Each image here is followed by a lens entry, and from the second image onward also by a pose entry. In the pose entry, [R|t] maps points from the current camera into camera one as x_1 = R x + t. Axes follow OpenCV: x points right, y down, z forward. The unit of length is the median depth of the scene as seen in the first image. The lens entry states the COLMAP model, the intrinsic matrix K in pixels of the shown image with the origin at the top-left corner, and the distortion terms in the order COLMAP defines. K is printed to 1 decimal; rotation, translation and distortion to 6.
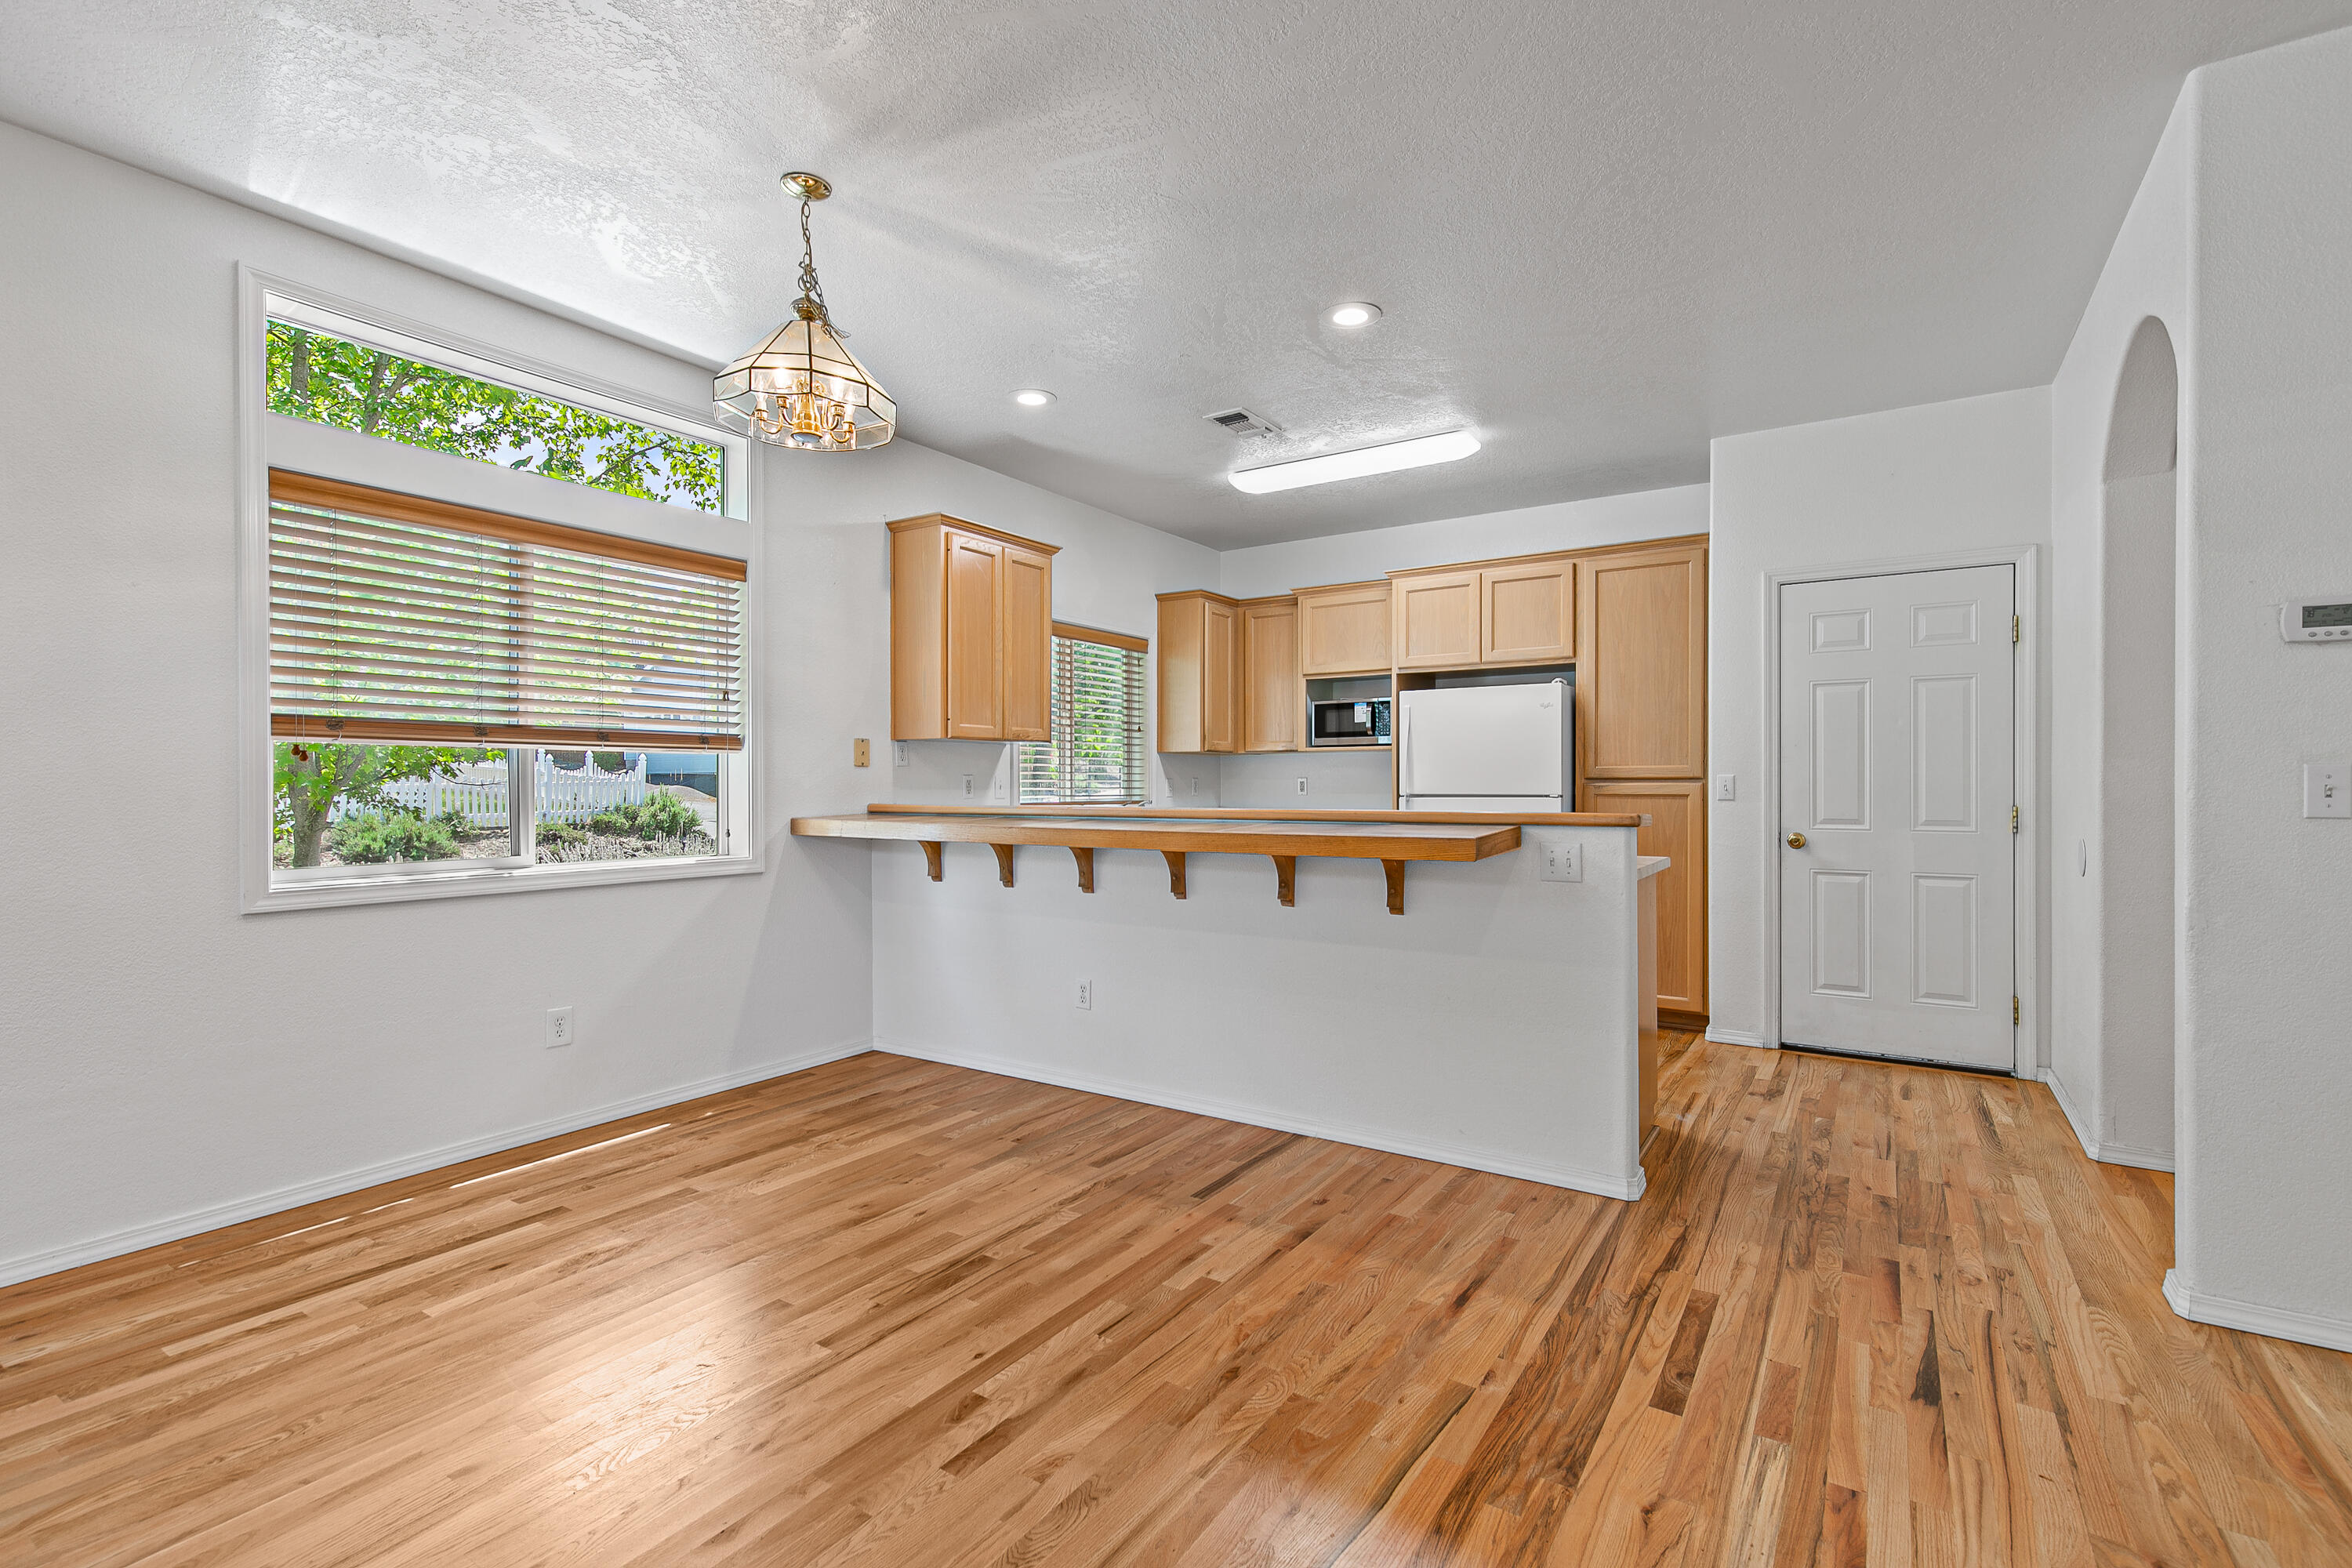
lens RADIAL K [[1055.0, 0, 1183.7], [0, 1055.0, 784.8], [0, 0, 1]] dist [0.008556, -0.000462]
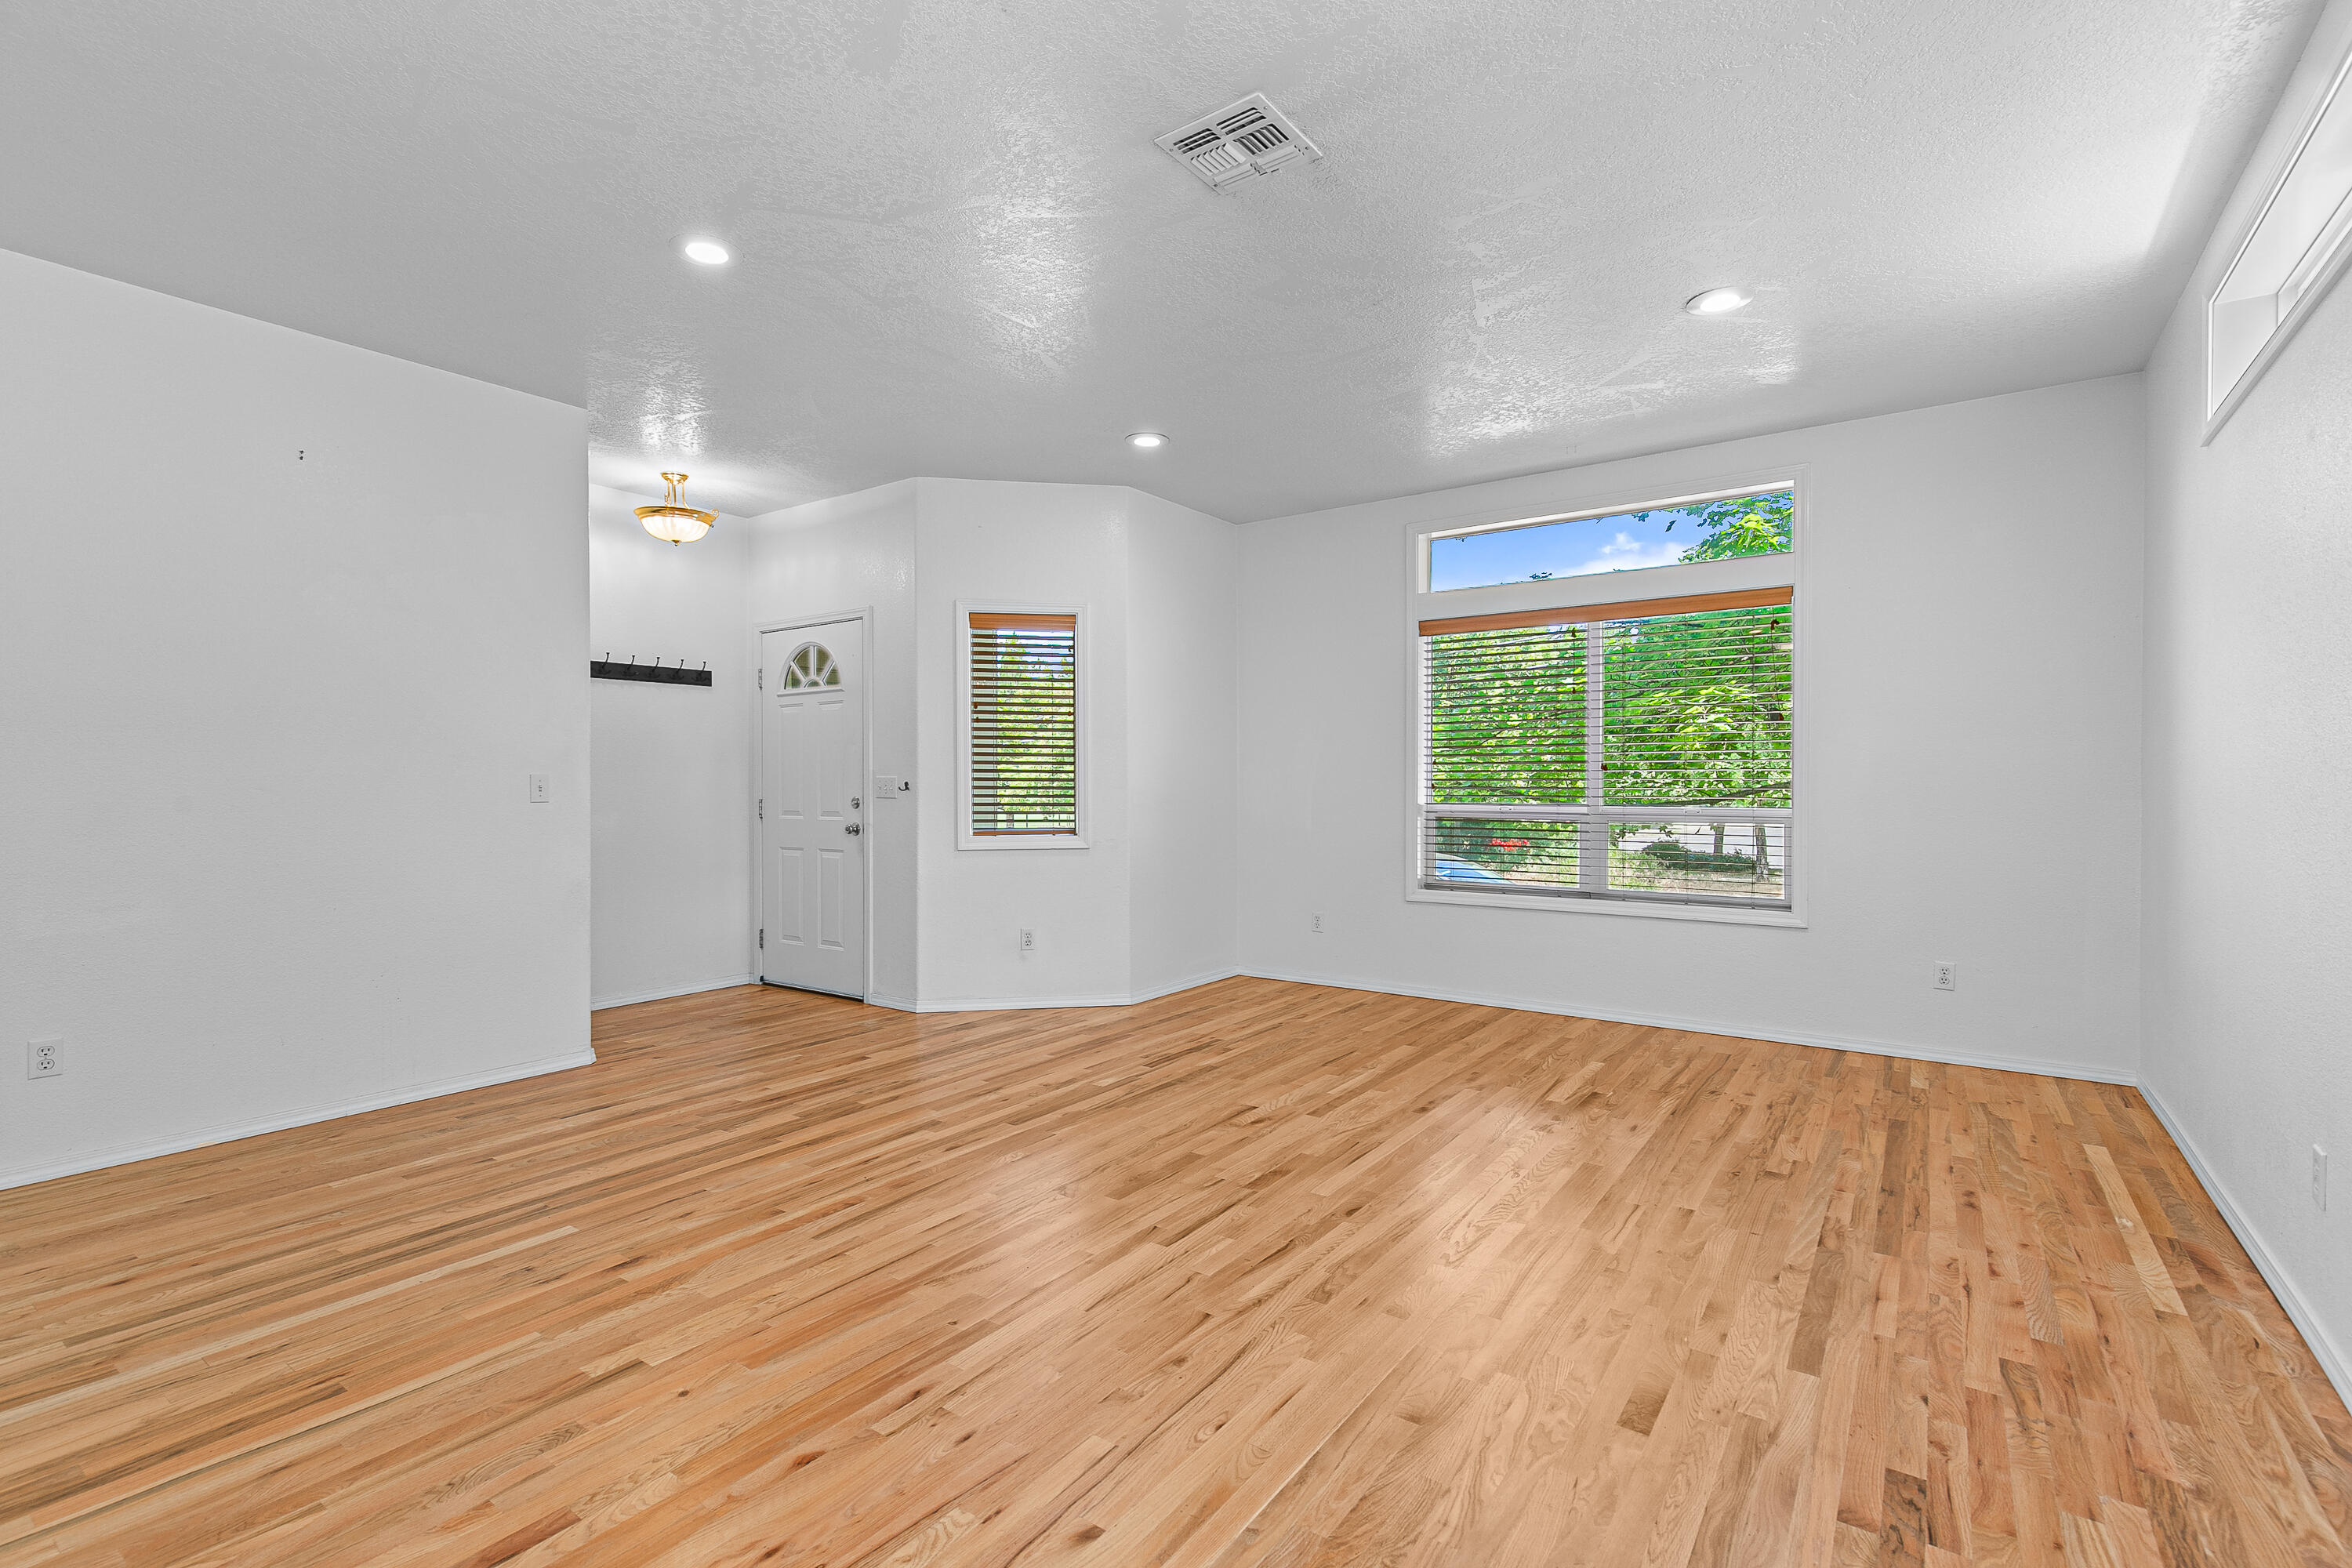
lens RADIAL K [[1066.8, 0, 1181.6], [0, 1066.8, 792.4], [0, 0, 1]] dist [0.010048, -0.000939]
pose [[-0.999214, 0.002849, 0.039543, -0.326870], [0.003266, 0.999940, 0.010469, -0.002267], [-0.039511, 0.010590, -0.999163, 0.780907]]
